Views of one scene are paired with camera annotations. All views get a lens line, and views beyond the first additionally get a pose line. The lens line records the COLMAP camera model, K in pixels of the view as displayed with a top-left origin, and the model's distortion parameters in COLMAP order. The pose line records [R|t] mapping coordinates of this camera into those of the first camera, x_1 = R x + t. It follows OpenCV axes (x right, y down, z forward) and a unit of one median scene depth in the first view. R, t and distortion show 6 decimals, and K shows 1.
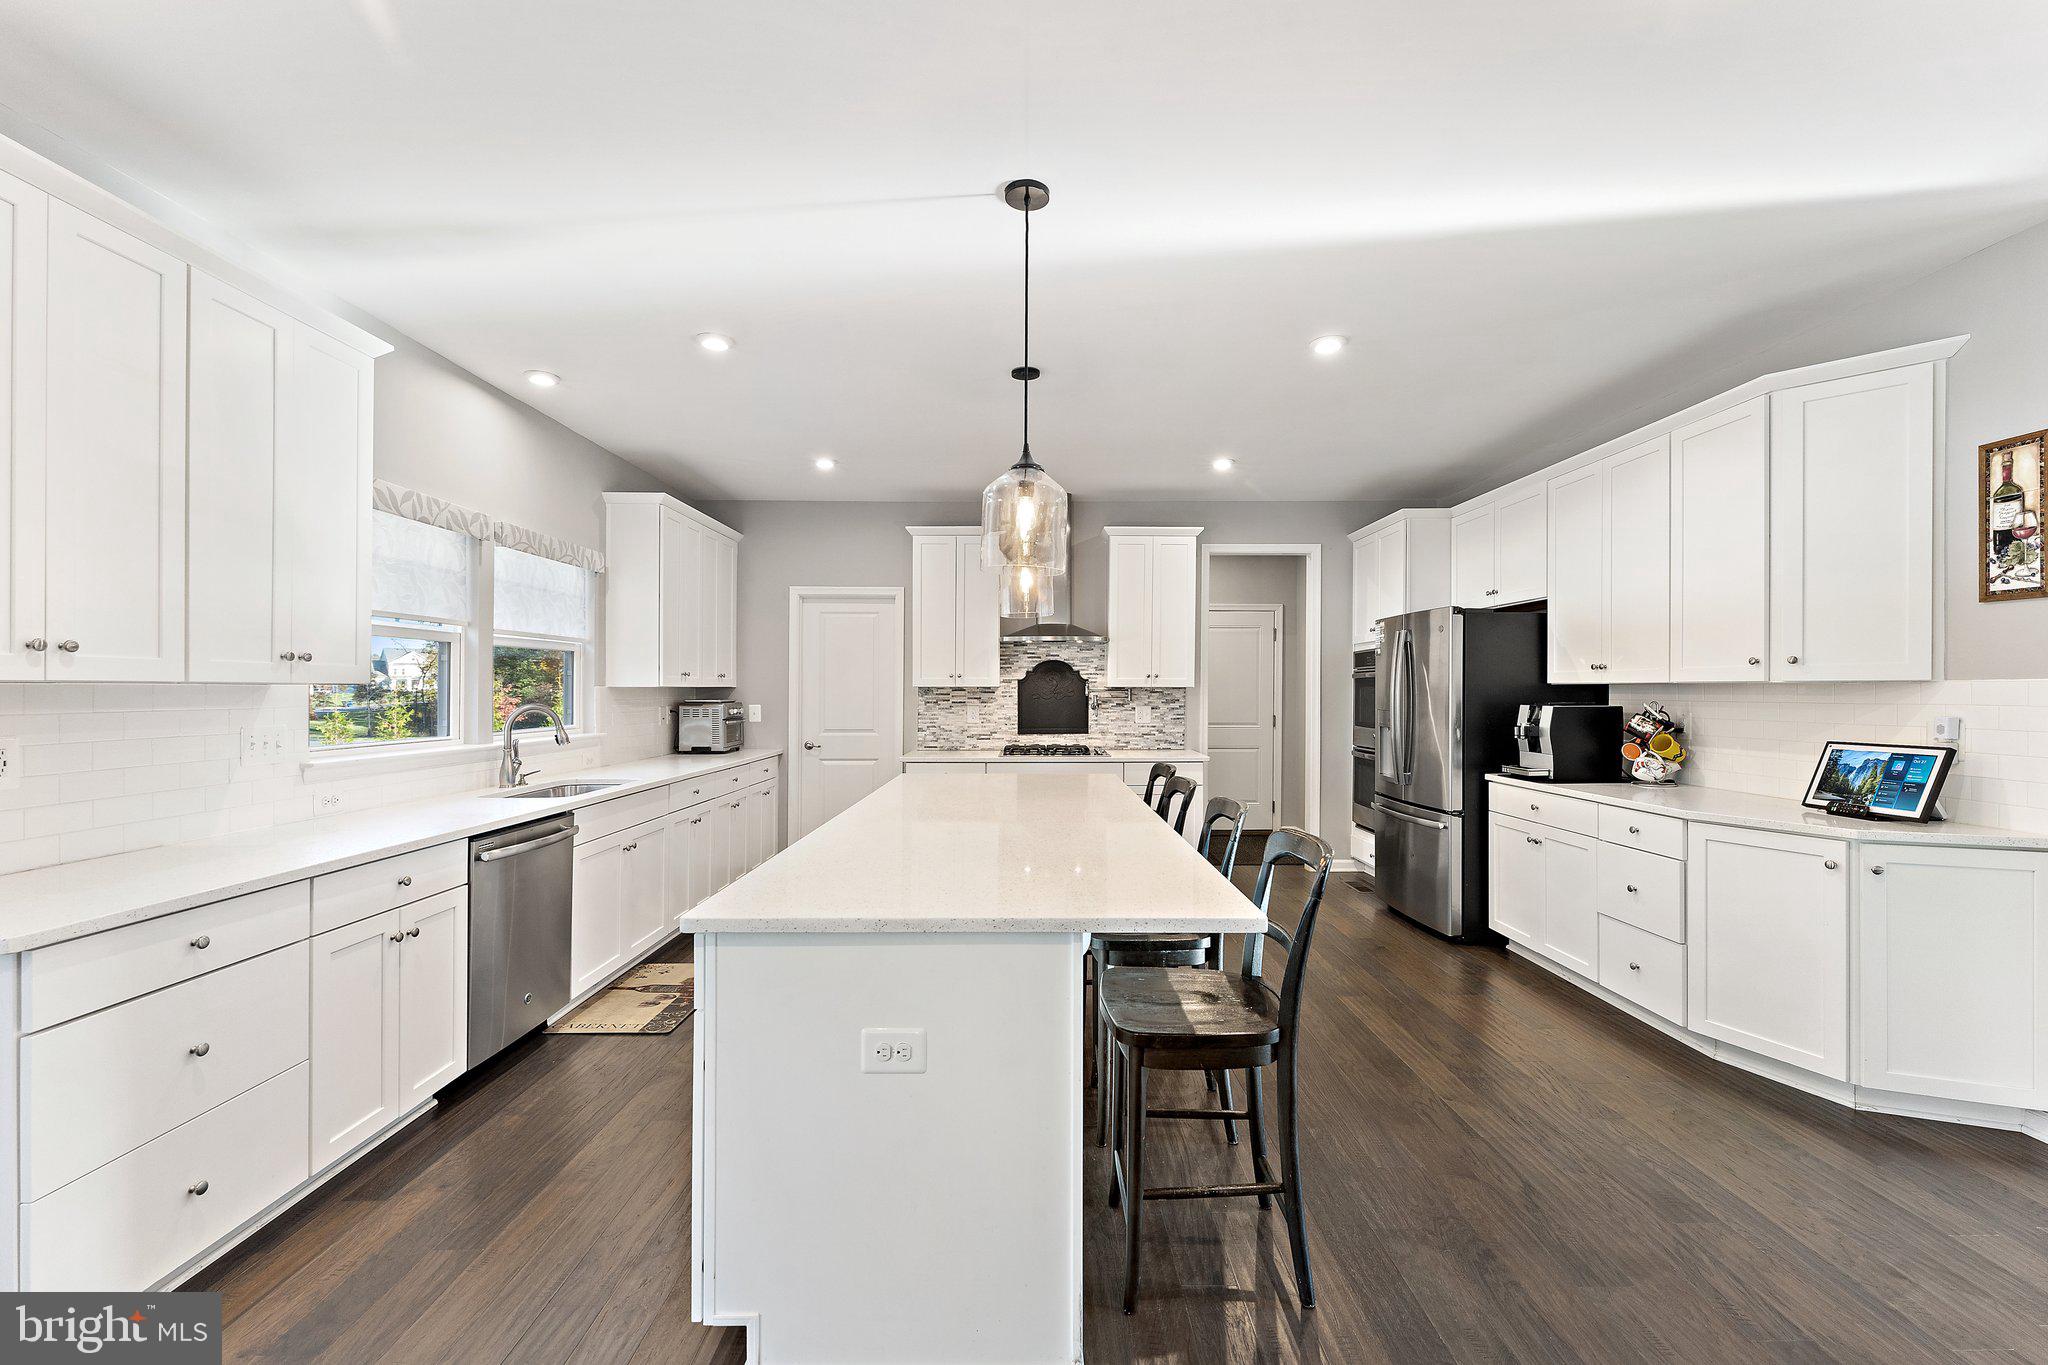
lens RADIAL K [[838.5, 0, 1032.9], [0, 838.5, 684.0], [0, 0, 1]] dist [0.000962, 0.000104]
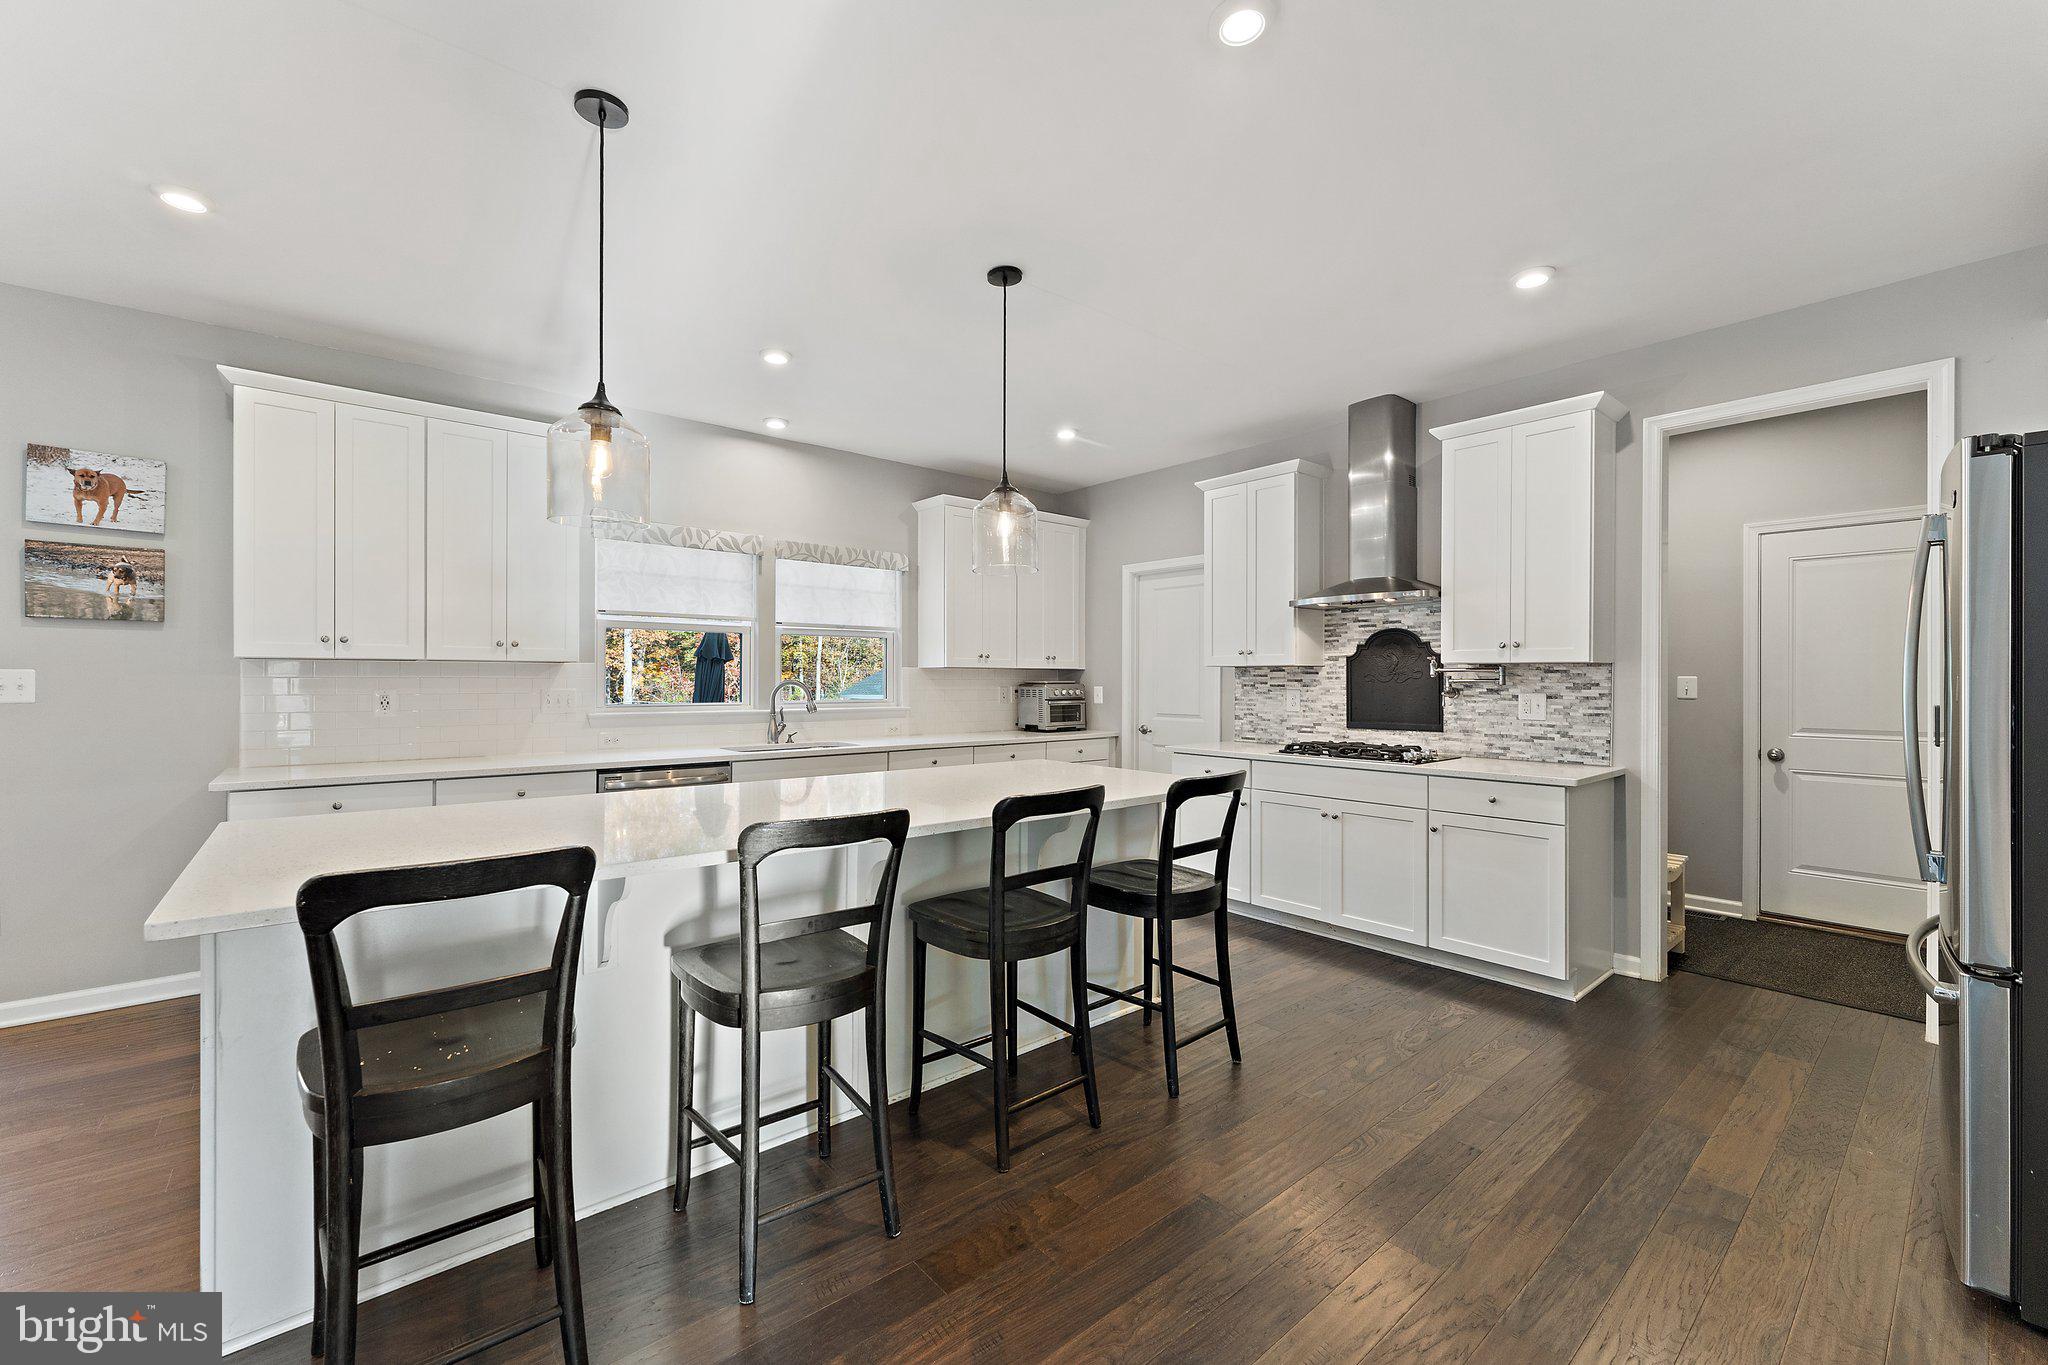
lens RADIAL K [[818.2, 0, 1014.4], [0, 818.2, 681.8], [0, 0, 1]] dist [0.001329, 0.000189]
pose [[0.635309, 0.003503, -0.772250, 0.409414], [0.002893, 0.999972, 0.006916, 0.013541], [0.772252, -0.006628, 0.635281, 0.334300]]
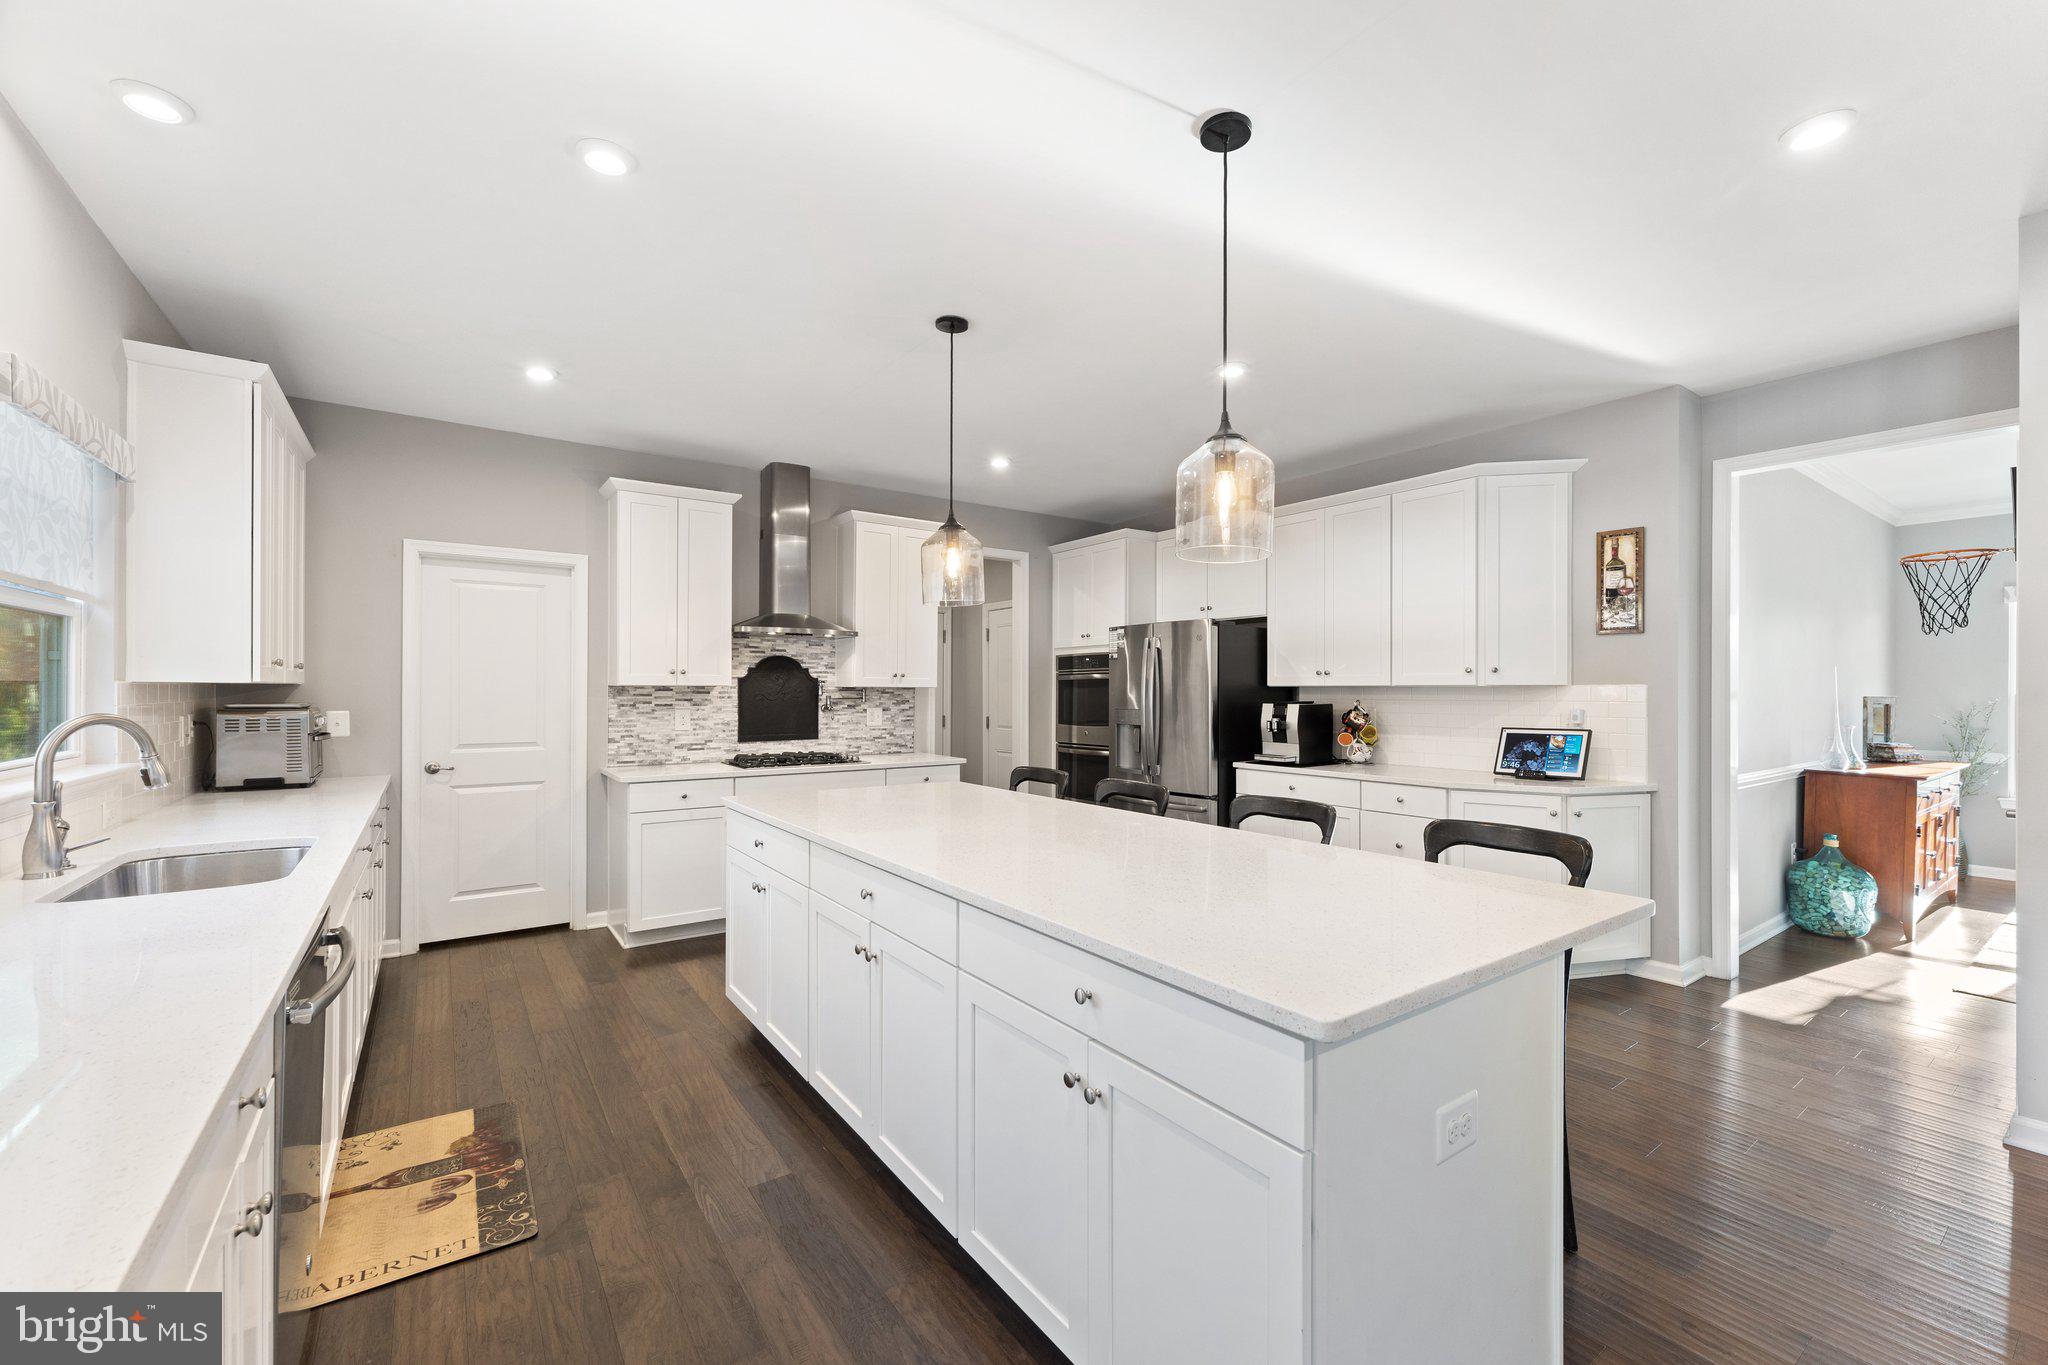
lens RADIAL K [[826.8, 0, 1017.6], [0, 826.8, 687.1], [0, 0, 1]] dist [-0.001107, 0.000032]
pose [[0.822922, 0.005248, 0.568130, -0.292948], [-0.006397, 0.999980, 0.000028, 0.002849], [-0.568118, -0.003657, 0.822939, 0.173112]]
